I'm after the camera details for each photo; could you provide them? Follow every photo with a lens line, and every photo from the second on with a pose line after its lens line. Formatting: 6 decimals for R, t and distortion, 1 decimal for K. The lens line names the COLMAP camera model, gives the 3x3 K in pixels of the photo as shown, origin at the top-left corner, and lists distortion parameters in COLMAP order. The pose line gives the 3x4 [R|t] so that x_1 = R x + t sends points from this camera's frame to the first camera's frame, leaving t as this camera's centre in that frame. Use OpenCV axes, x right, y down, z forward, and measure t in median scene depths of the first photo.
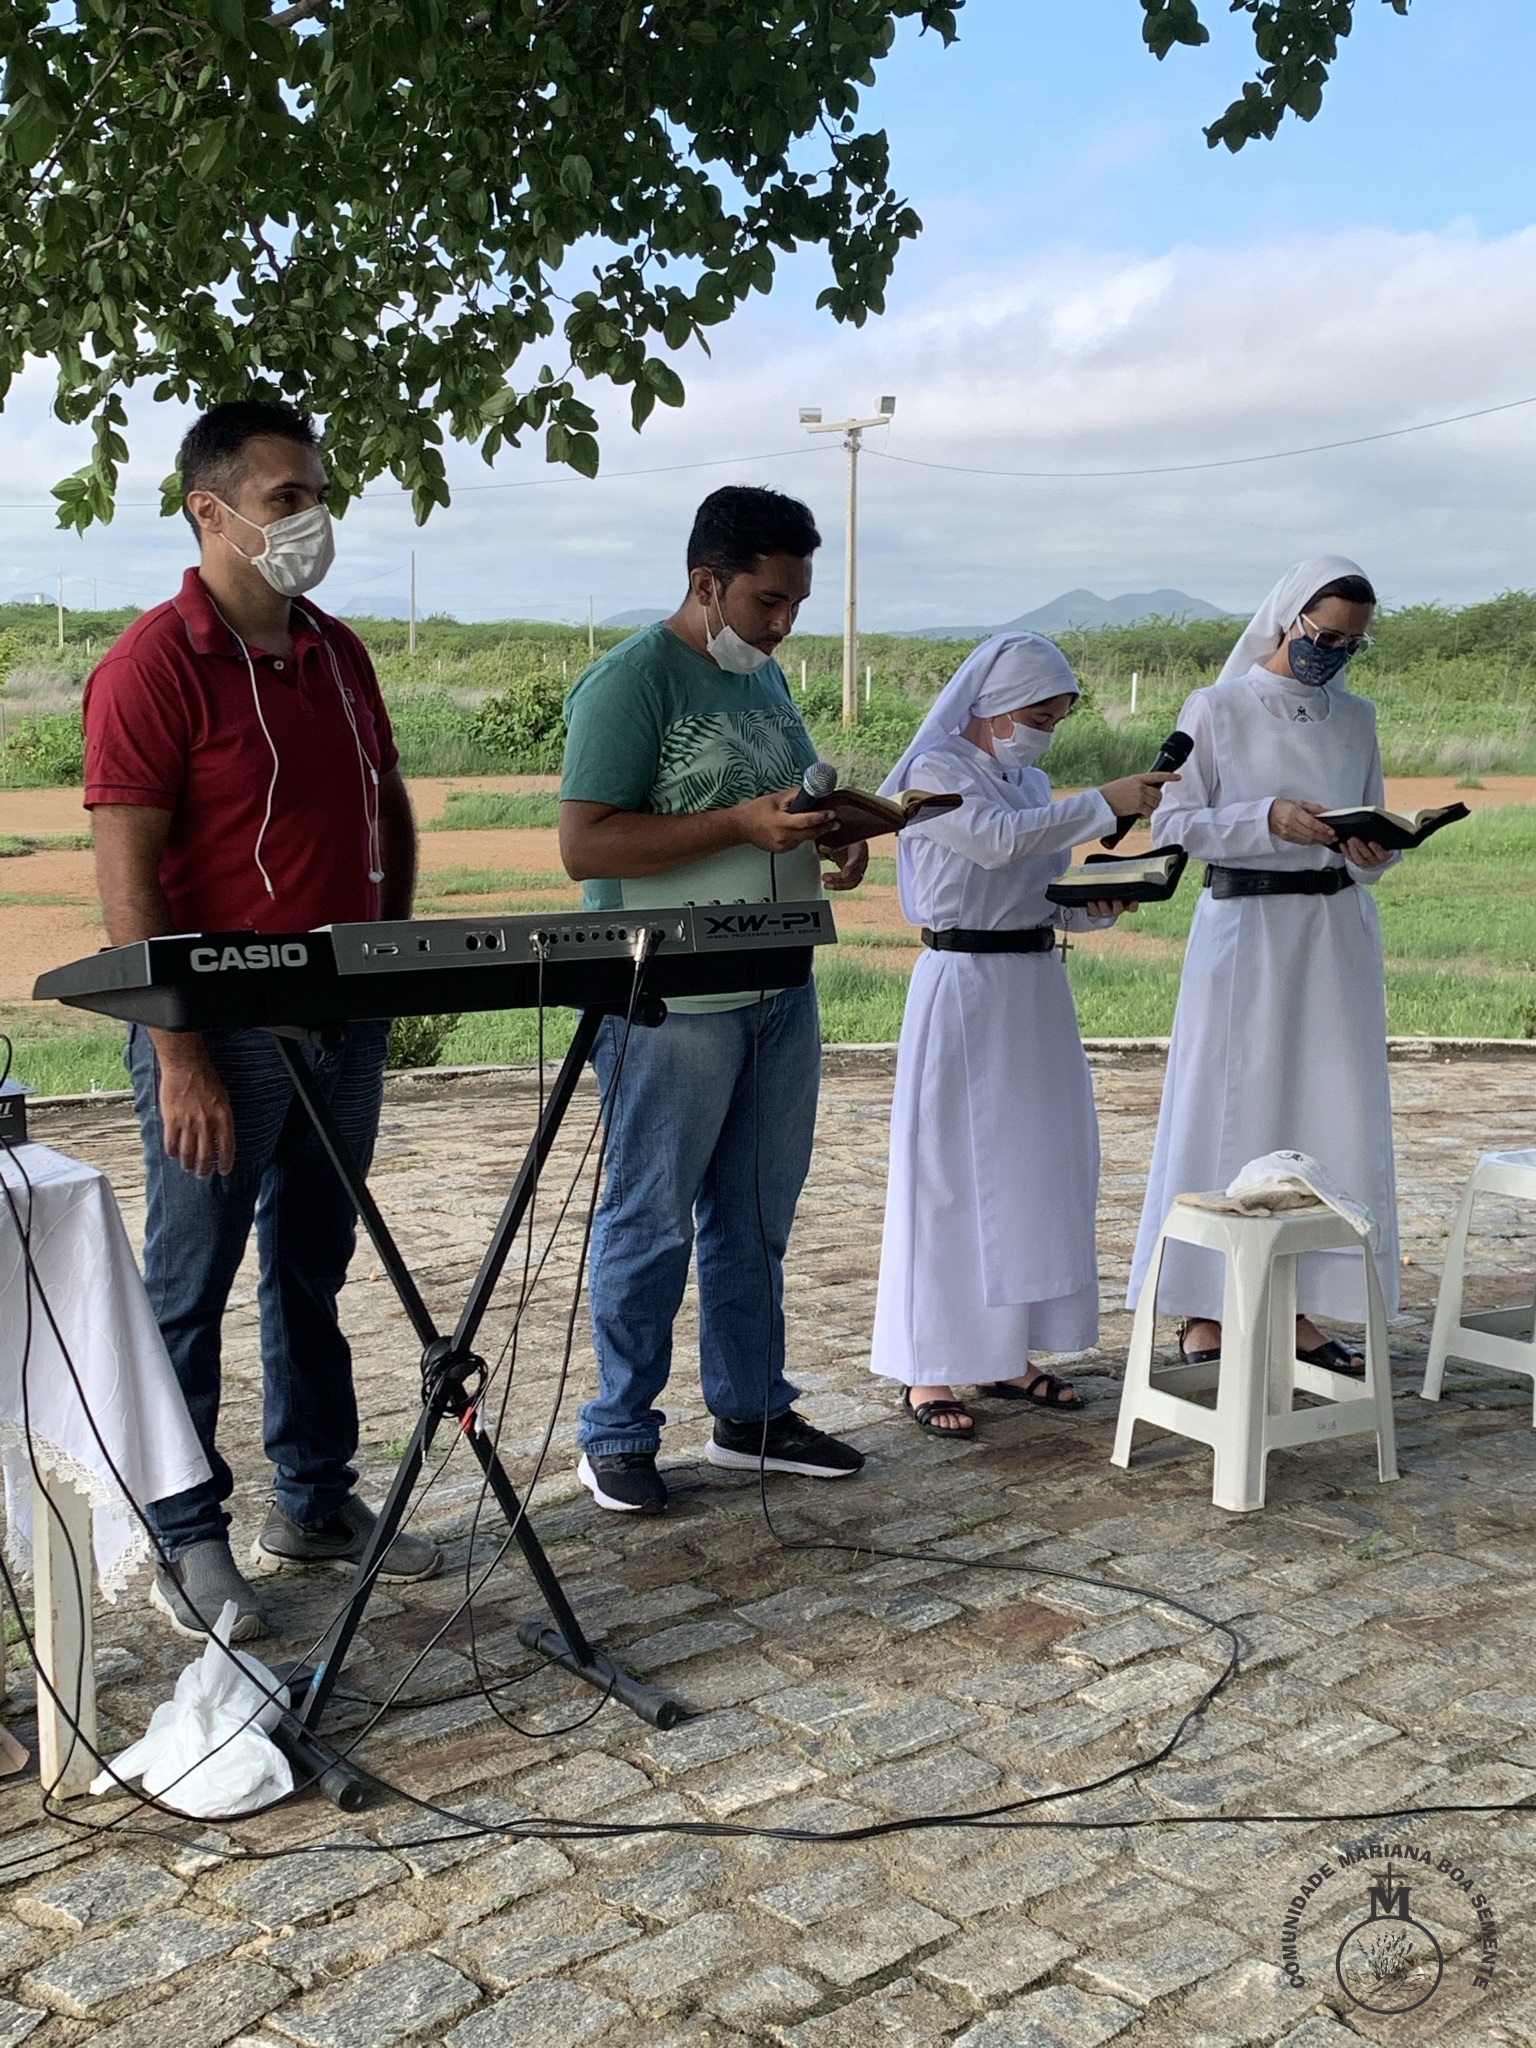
lens RADIAL K [[2700.4, 0, 762.3], [0, 2700.4, 1027.7], [0, 0, 1]] dist [-0.007301, 0.000000]
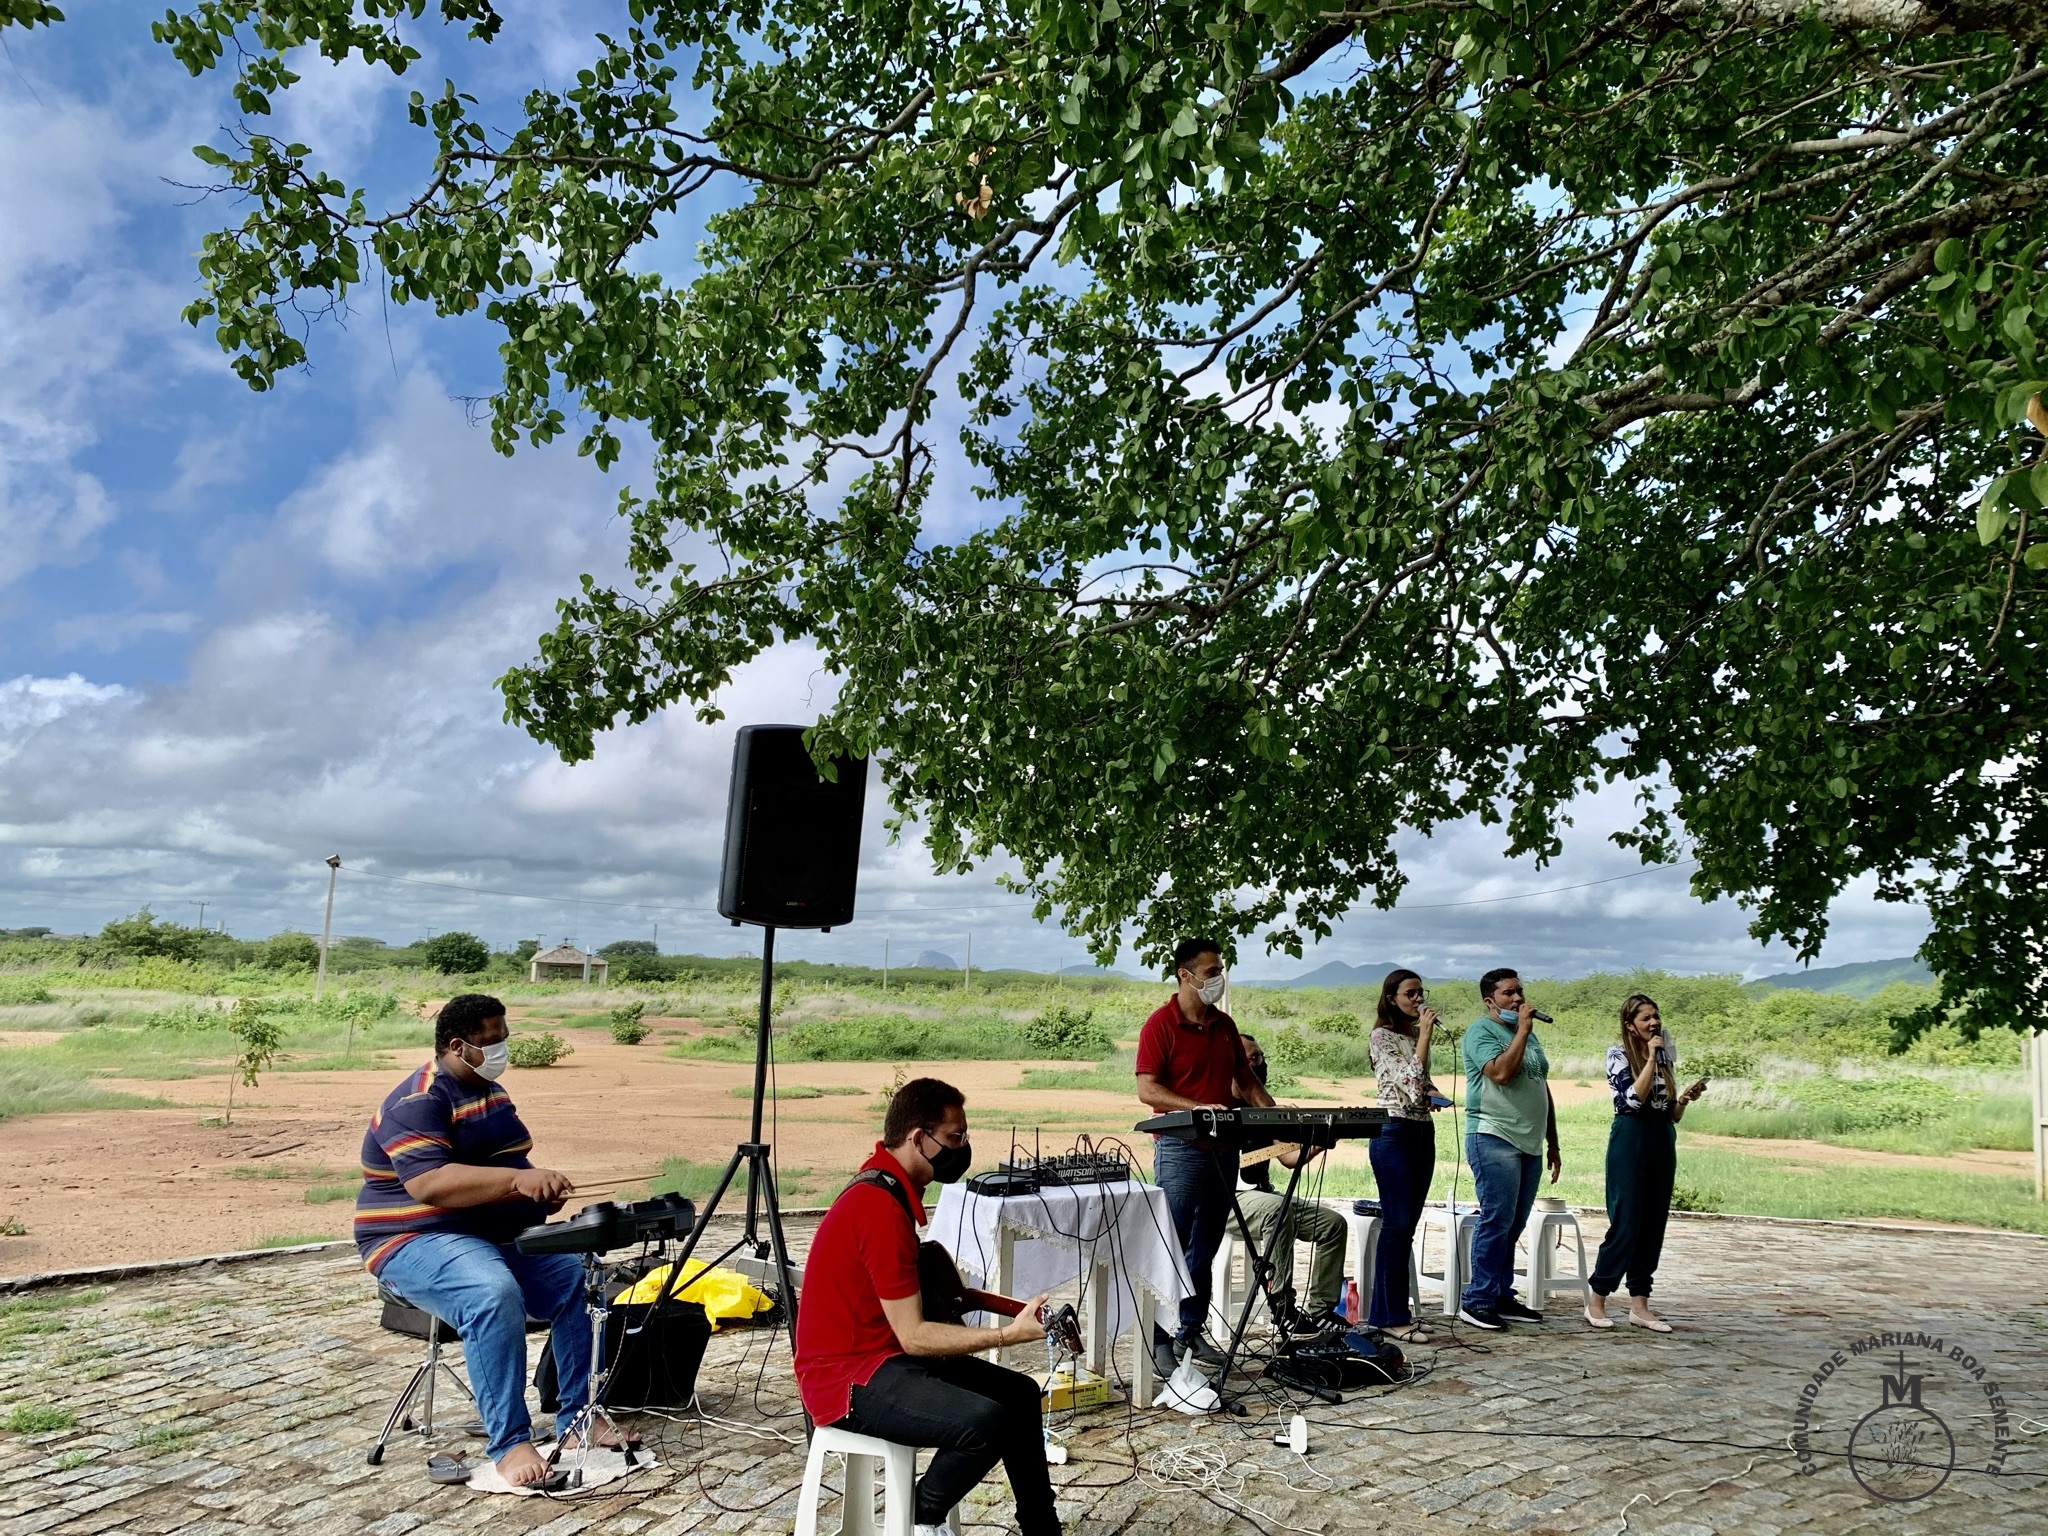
lens RADIAL K [[1624.4, 0, 1014.4], [0, 1624.4, 771.7], [0, 0, 1]] dist [0.040132, -0.059932]
pose [[0.997800, 0.017591, -0.063922, -0.267000], [-0.034023, 0.963379, -0.265976, 0.088448], [0.056903, 0.267566, 0.961858, -0.821155]]
